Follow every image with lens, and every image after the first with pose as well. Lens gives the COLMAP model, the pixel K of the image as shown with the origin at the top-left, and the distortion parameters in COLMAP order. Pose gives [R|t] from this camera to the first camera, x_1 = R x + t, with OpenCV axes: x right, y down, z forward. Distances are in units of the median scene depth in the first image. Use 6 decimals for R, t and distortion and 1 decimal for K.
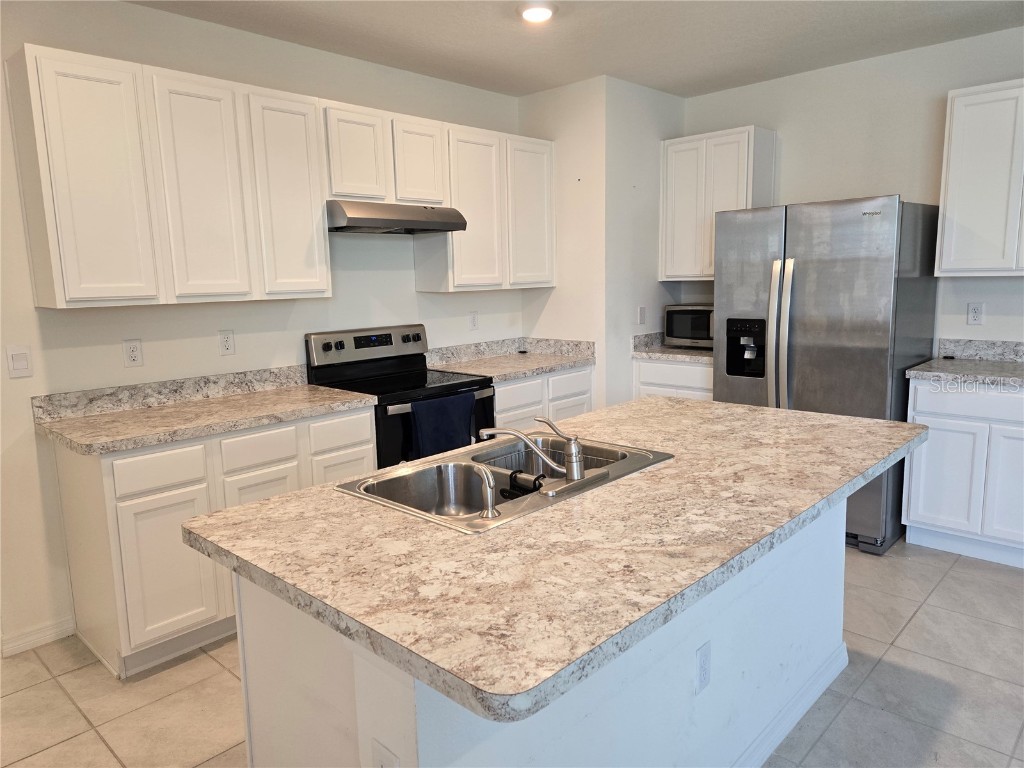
lens RADIAL K [[697.3, 0, 511.3], [0, 697.3, 380.7], [0, 0, 1]] dist [0.062496, -0.049381]
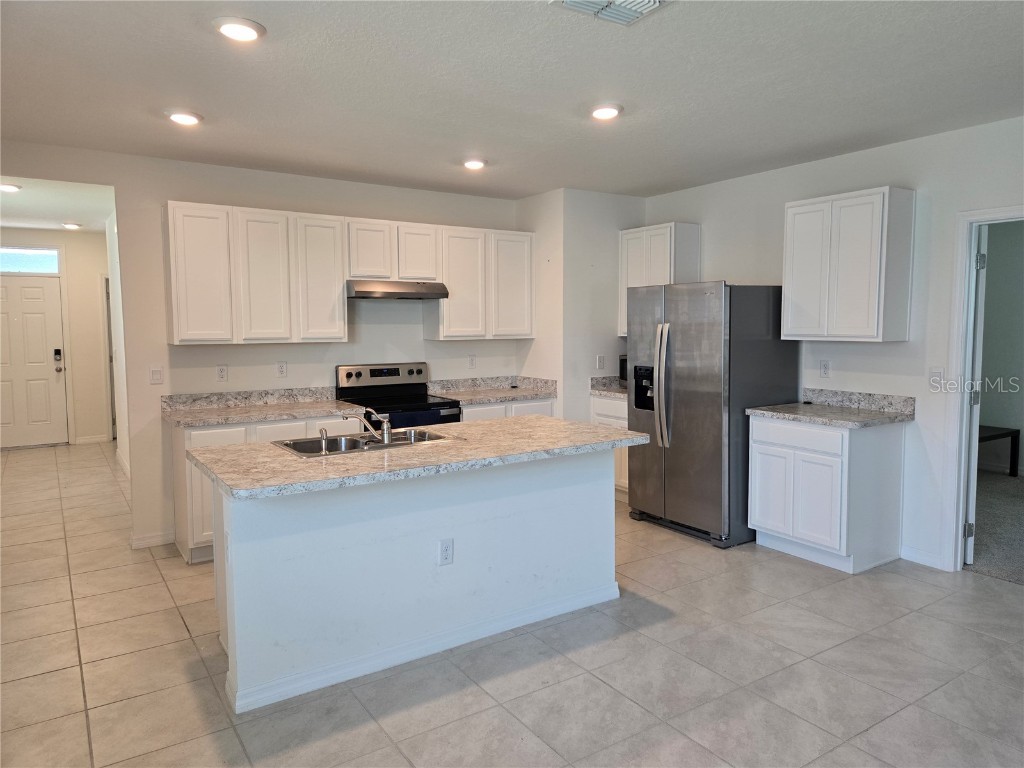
lens RADIAL K [[697.3, 0, 521.4], [0, 697.3, 372.5], [0, 0, 1]] dist [0.062496, -0.049381]
pose [[0.976445, 0.036841, -0.212598, 0.433874], [-0.053129, 0.996031, -0.071415, 0.034977], [0.209123, 0.081028, 0.974527, -0.392040]]
